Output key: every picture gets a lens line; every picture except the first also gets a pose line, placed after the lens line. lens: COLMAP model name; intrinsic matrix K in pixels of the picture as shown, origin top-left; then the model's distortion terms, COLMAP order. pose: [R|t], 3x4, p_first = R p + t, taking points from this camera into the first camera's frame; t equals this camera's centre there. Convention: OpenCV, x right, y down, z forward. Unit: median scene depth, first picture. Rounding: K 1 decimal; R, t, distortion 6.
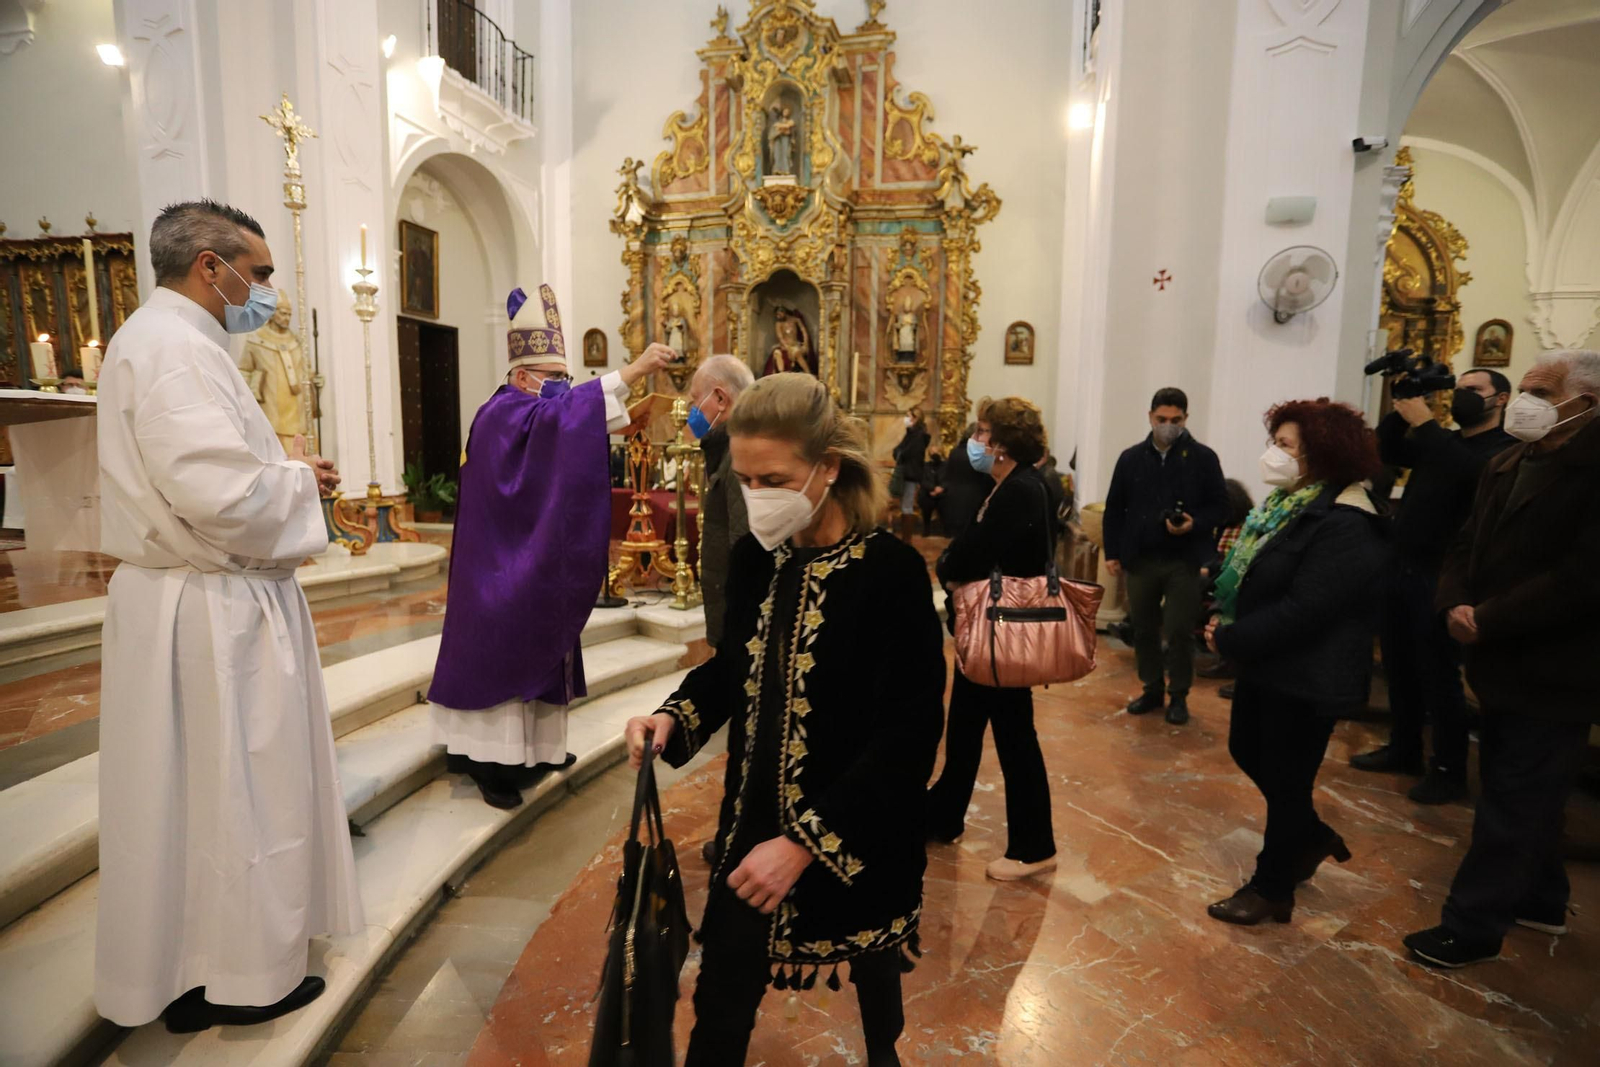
lens RADIAL K [[774.5, 0, 805.3], [0, 774.5, 538.6], [0, 0, 1]] dist [-0.071477, 0.030196]
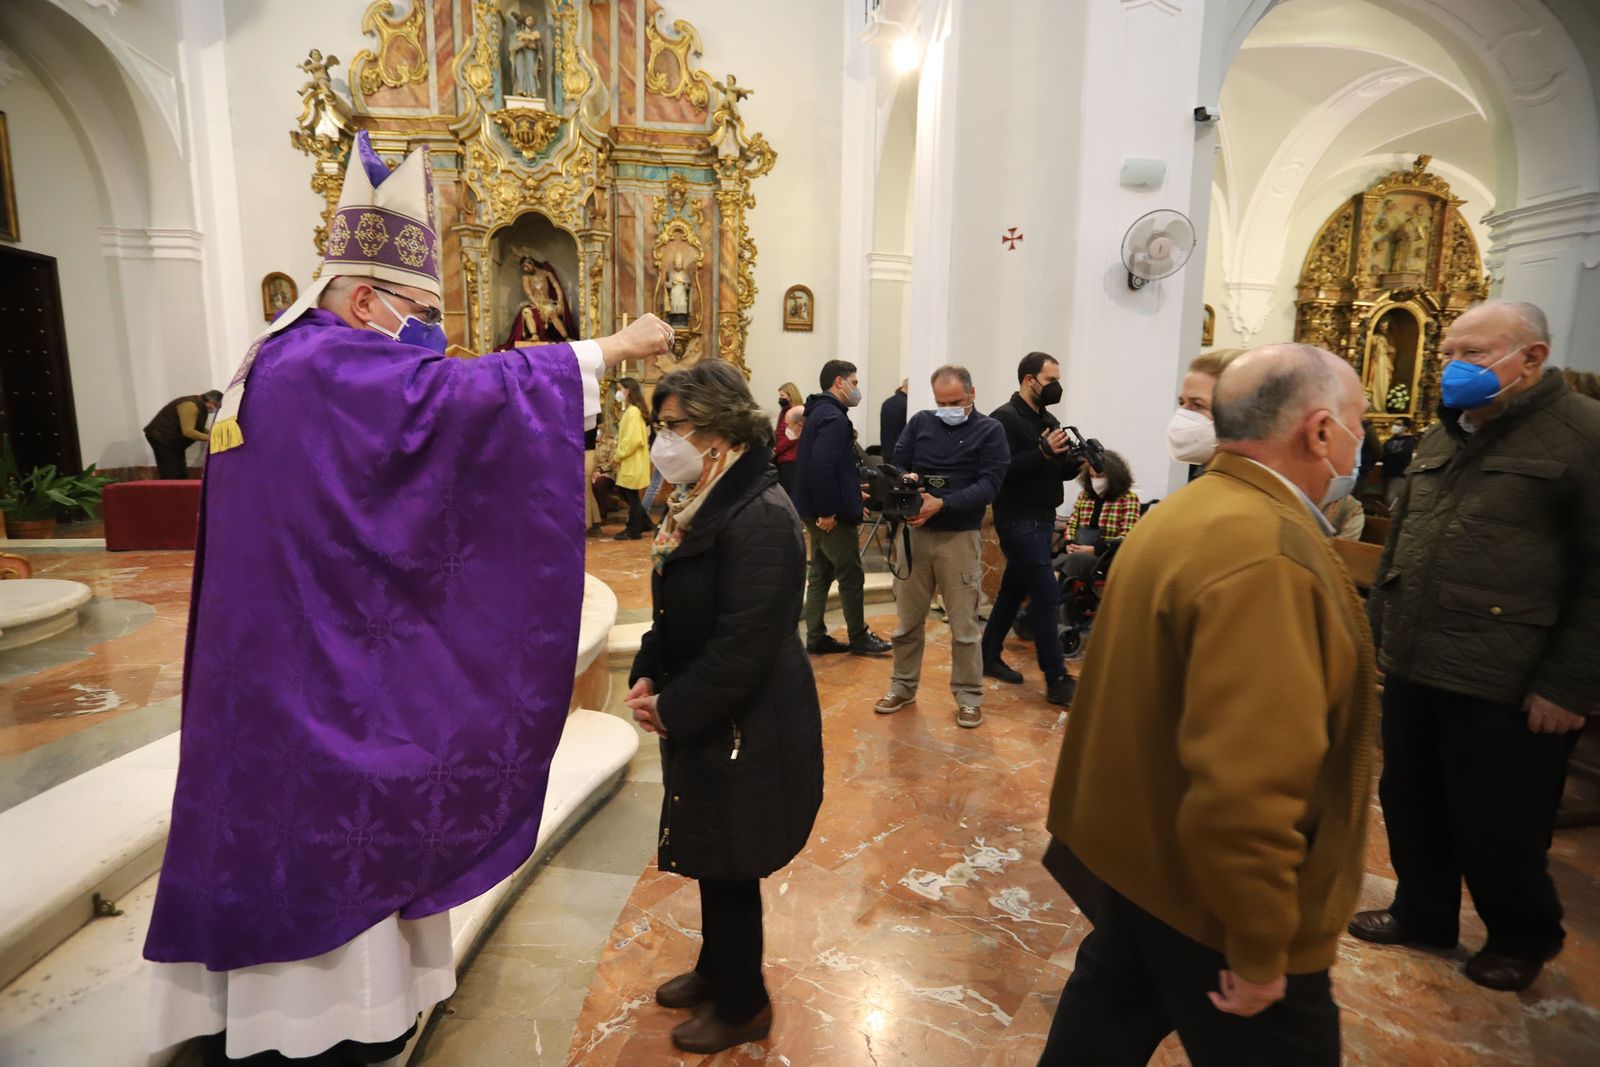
lens RADIAL K [[774.5, 0, 805.3], [0, 774.5, 538.6], [0, 0, 1]] dist [-0.071477, 0.030196]
pose [[0.933493, -0.062539, 0.353099, -0.066051], [0.050538, 0.997791, 0.043114, -0.012652], [-0.355015, -0.022402, 0.934592, 0.104508]]
